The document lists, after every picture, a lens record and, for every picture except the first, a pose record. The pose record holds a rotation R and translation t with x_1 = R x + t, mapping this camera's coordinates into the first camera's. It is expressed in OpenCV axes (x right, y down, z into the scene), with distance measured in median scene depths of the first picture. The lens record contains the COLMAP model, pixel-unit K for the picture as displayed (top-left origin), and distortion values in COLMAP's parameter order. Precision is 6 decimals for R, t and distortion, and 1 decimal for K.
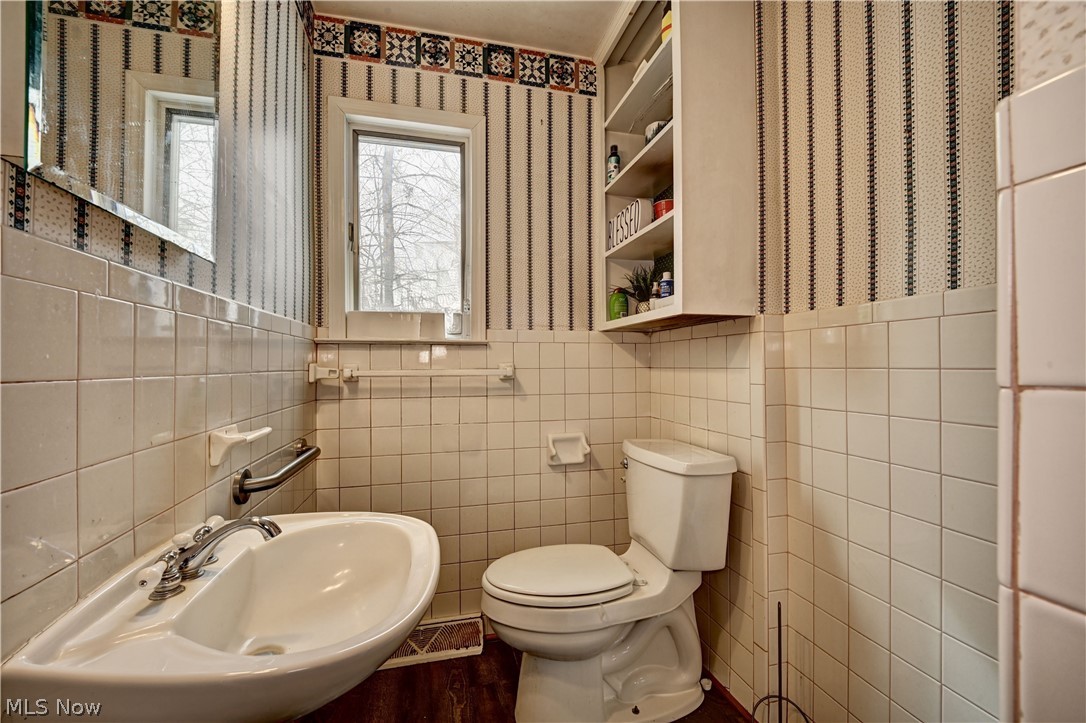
lens RADIAL K [[449.4, 0, 542.6], [0, 449.4, 363.6], [0, 0, 1]] dist [0.002682, -0.004332]
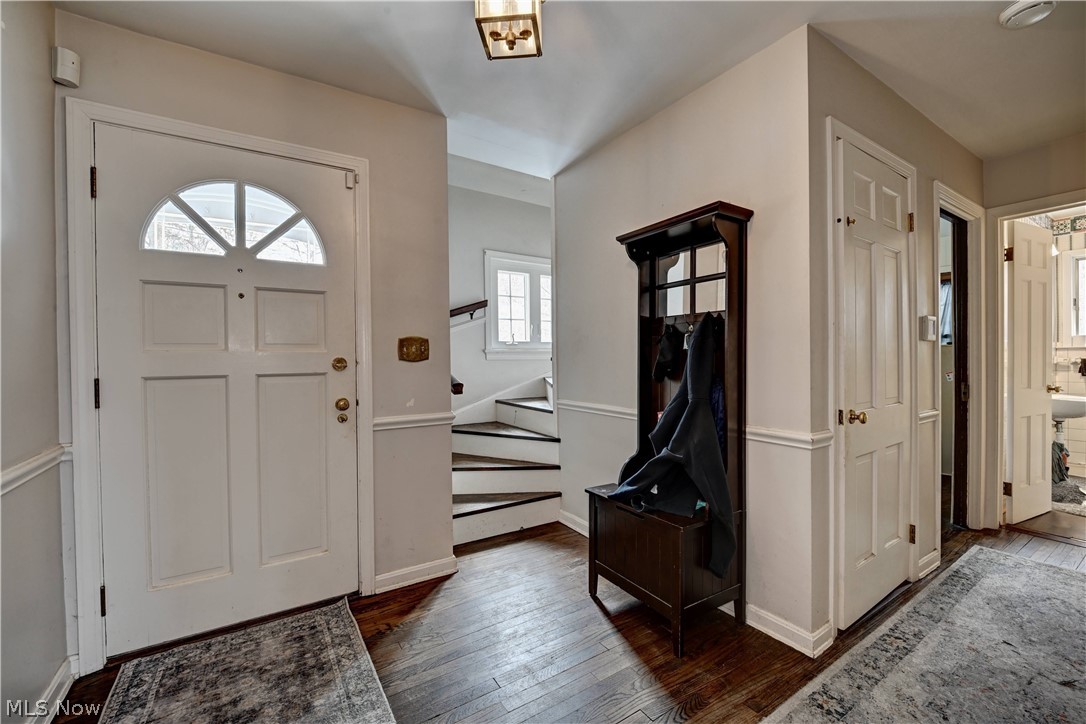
lens RADIAL K [[449.4, 0, 542.0], [0, 449.4, 360.3], [0, 0, 1]] dist [0.002682, -0.004332]
pose [[0.317338, 0.008538, -0.948274, 0.980994], [0.011399, 0.999853, 0.012817, -0.043294], [0.948244, -0.014877, 0.317194, -2.567322]]
